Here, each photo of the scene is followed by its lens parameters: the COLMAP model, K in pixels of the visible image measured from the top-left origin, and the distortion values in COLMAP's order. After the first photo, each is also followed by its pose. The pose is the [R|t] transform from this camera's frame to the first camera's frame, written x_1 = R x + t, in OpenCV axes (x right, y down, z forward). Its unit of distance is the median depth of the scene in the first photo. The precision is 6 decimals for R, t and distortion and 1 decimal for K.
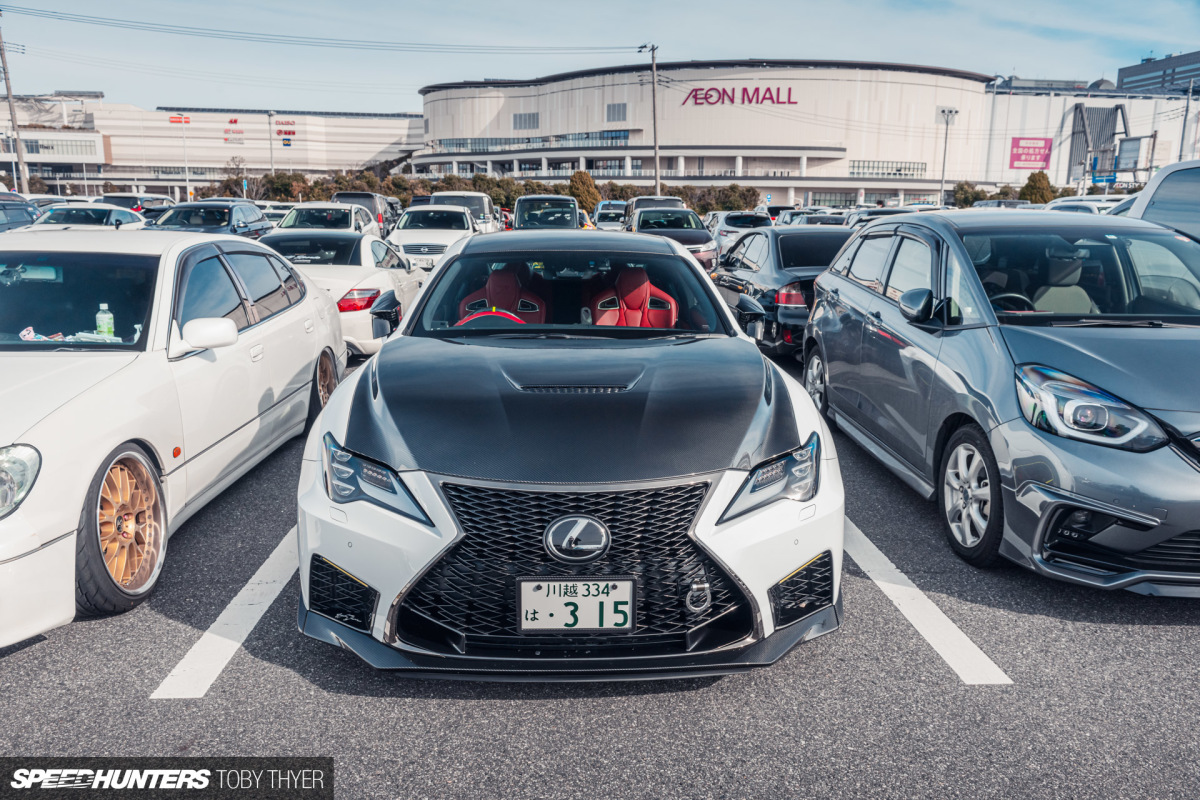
lens RADIAL K [[950.9, 0, 598.8], [0, 950.9, 400.2], [0, 0, 1]] dist [0.012228, 0.008748]
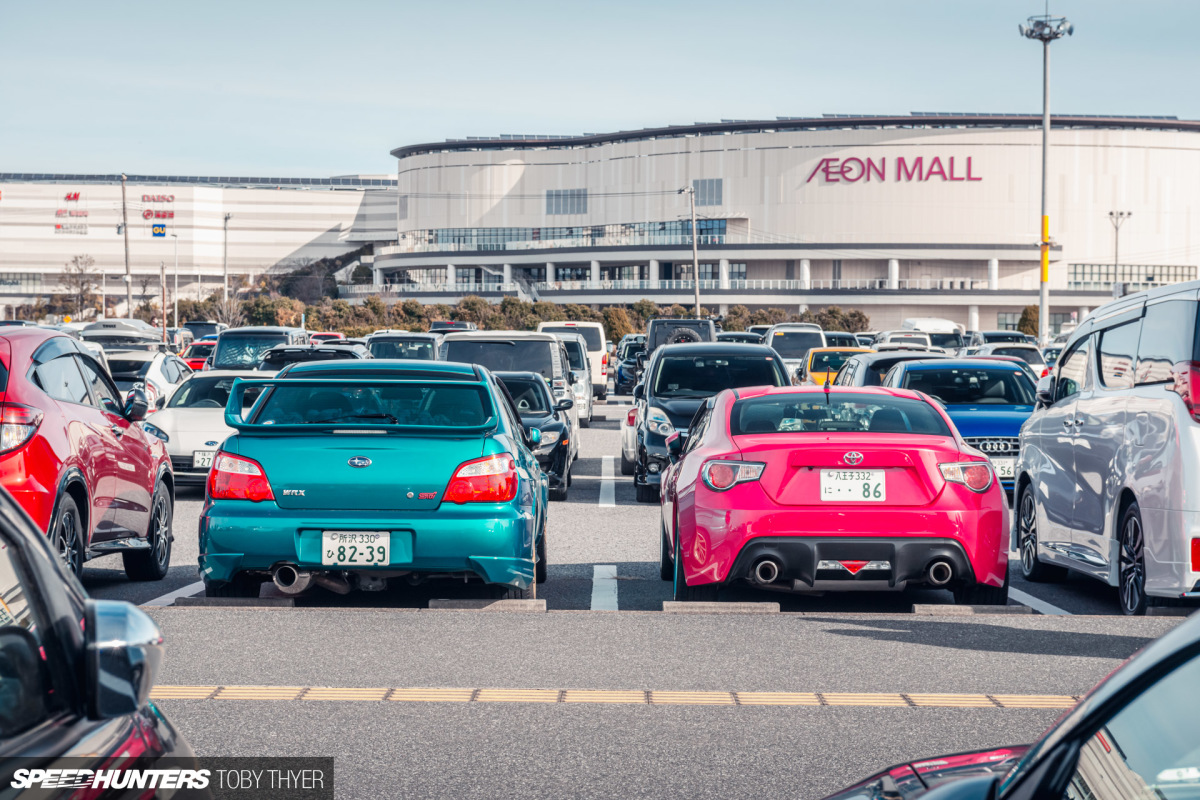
lens RADIAL K [[2426.8, 0, 601.4], [0, 2426.8, 400.8], [0, 0, 1]] dist [0.103695, 0.000000]
pose [[0.998364, -0.002362, -0.057125, 0.039278], [-0.007507, 0.985082, -0.171924, 0.115517], [0.056679, 0.172071, 0.983453, -0.575208]]
